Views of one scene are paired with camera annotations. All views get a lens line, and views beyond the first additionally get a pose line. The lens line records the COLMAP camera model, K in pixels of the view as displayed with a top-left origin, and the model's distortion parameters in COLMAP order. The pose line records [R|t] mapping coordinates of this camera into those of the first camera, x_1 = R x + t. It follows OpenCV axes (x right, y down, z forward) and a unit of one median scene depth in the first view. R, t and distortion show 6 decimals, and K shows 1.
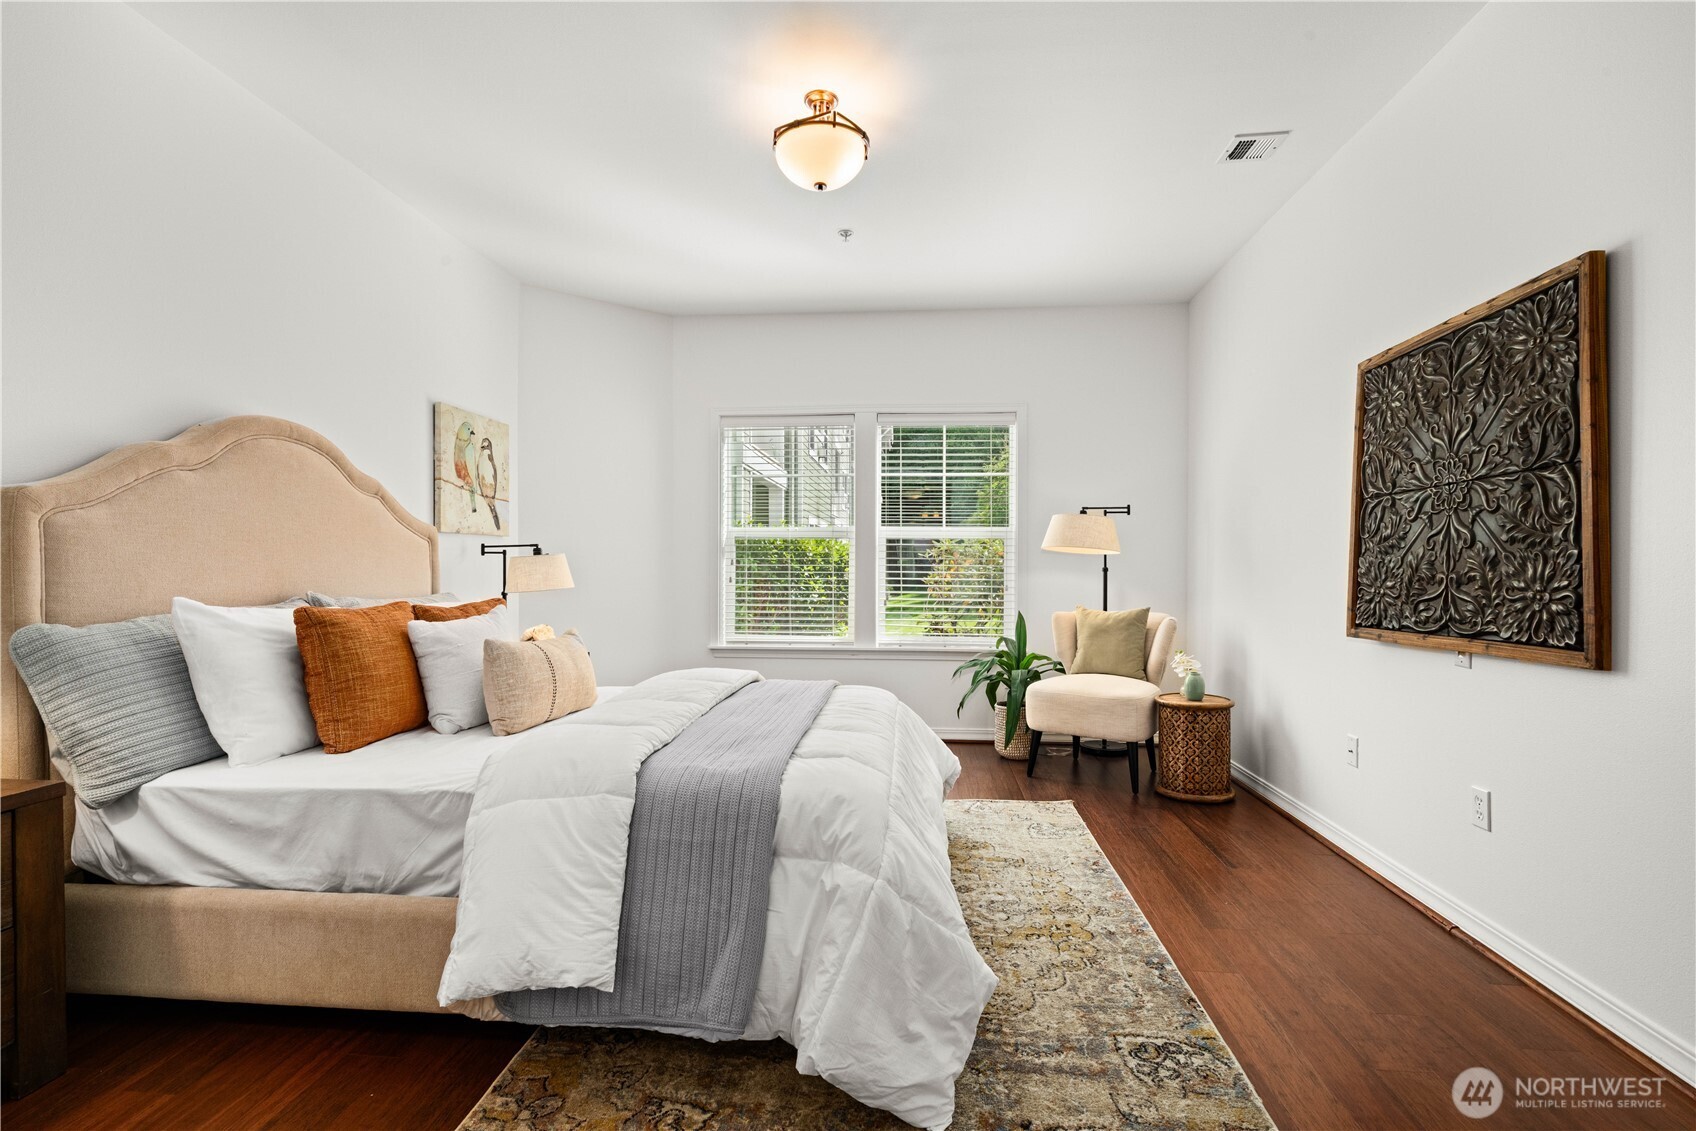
lens RADIAL K [[773.9, 0, 831.4], [0, 773.9, 565.2], [0, 0, 1]] dist [-0.005328, 0.002100]
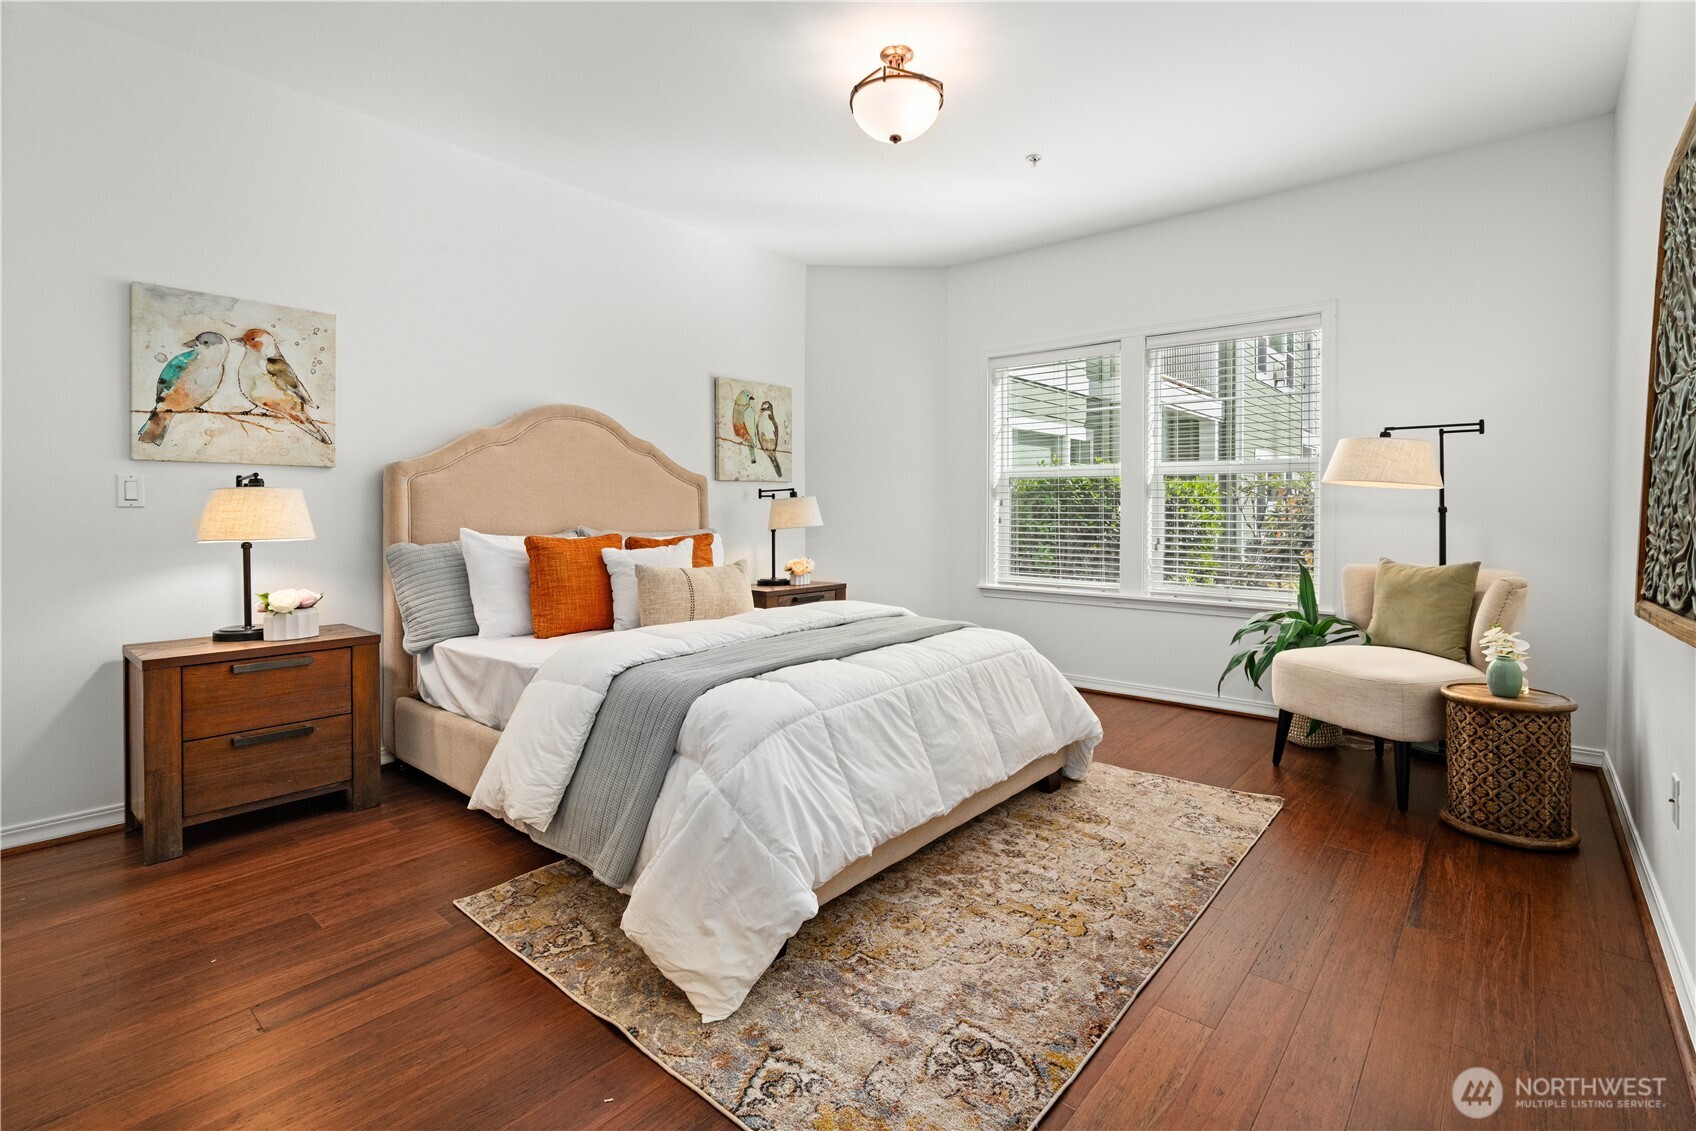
lens RADIAL K [[773.9, 0, 837.2], [0, 773.9, 501.7], [0, 0, 1]] dist [-0.005328, 0.002100]
pose [[0.820861, -0.007579, -0.571078, 0.486822], [0.003812, 0.999962, -0.007791, 0.002842], [0.571116, 0.004218, 0.820859, 0.106715]]
